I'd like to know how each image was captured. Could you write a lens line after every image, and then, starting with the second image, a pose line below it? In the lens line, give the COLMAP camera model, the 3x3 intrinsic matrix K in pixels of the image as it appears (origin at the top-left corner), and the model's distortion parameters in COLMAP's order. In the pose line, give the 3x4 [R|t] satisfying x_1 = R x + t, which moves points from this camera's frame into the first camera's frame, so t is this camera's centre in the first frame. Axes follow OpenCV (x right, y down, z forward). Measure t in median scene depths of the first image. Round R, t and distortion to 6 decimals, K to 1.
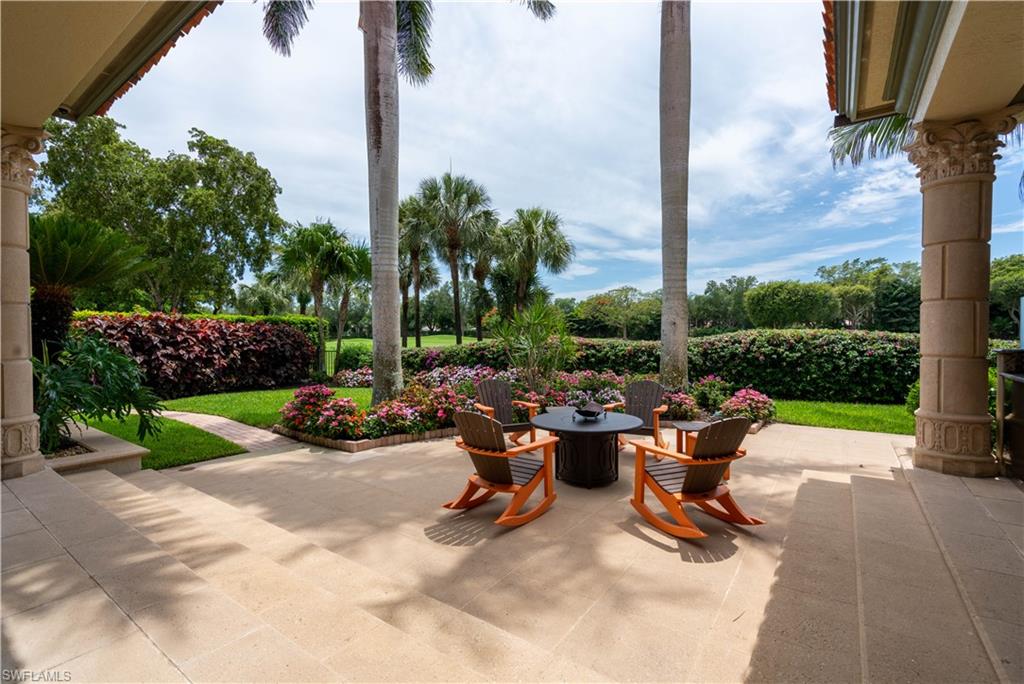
lens RADIAL K [[467.2, 0, 505.3], [0, 467.2, 341.9], [0, 0, 1]] dist [-0.009817, 0.001189]
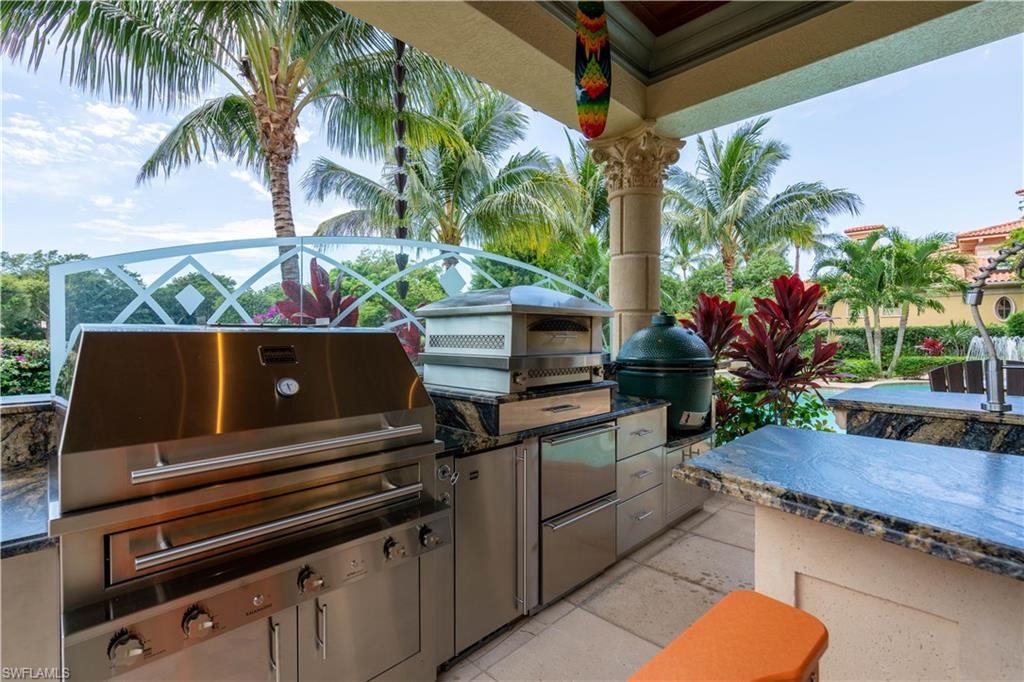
lens RADIAL K [[467.2, 0, 508.8], [0, 467.2, 340.5], [0, 0, 1]] dist [-0.009817, 0.001189]
pose [[0.162974, -0.001467, 0.986629, 0.172021], [0.012720, 0.999919, -0.000614, -0.005578], [-0.986548, 0.012650, 0.162979, 0.120304]]
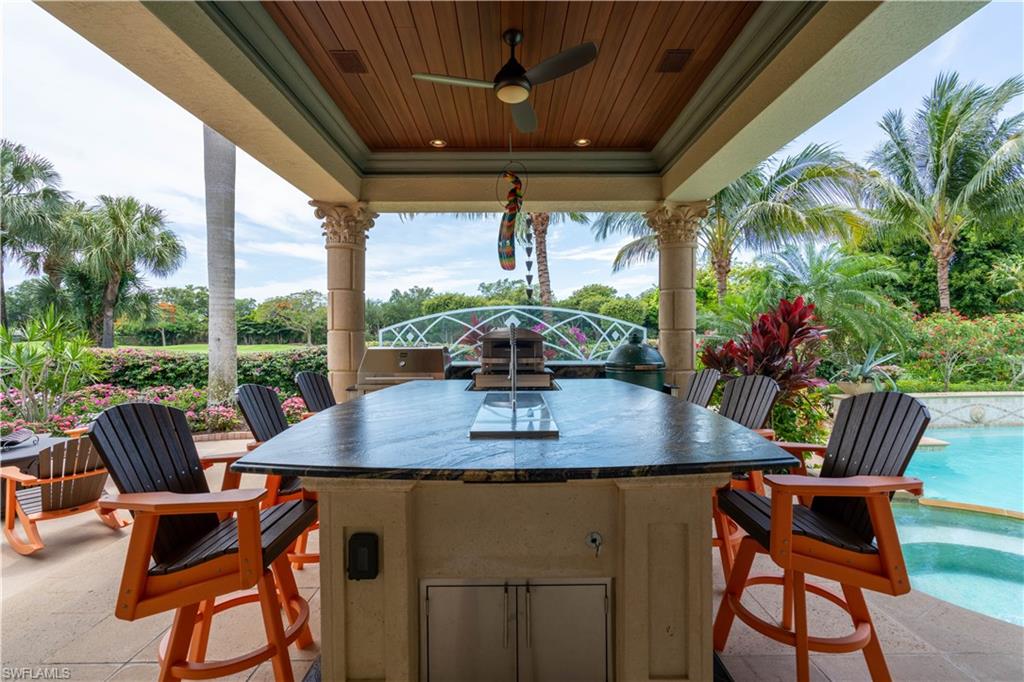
lens RADIAL K [[467.2, 0, 520.6], [0, 467.2, 342.4], [0, 0, 1]] dist [-0.009817, 0.001189]
pose [[0.804030, -0.006622, 0.594552, 0.126901], [0.010767, 0.999936, -0.003423, -0.009935], [-0.594491, 0.009154, 0.804050, -0.104006]]
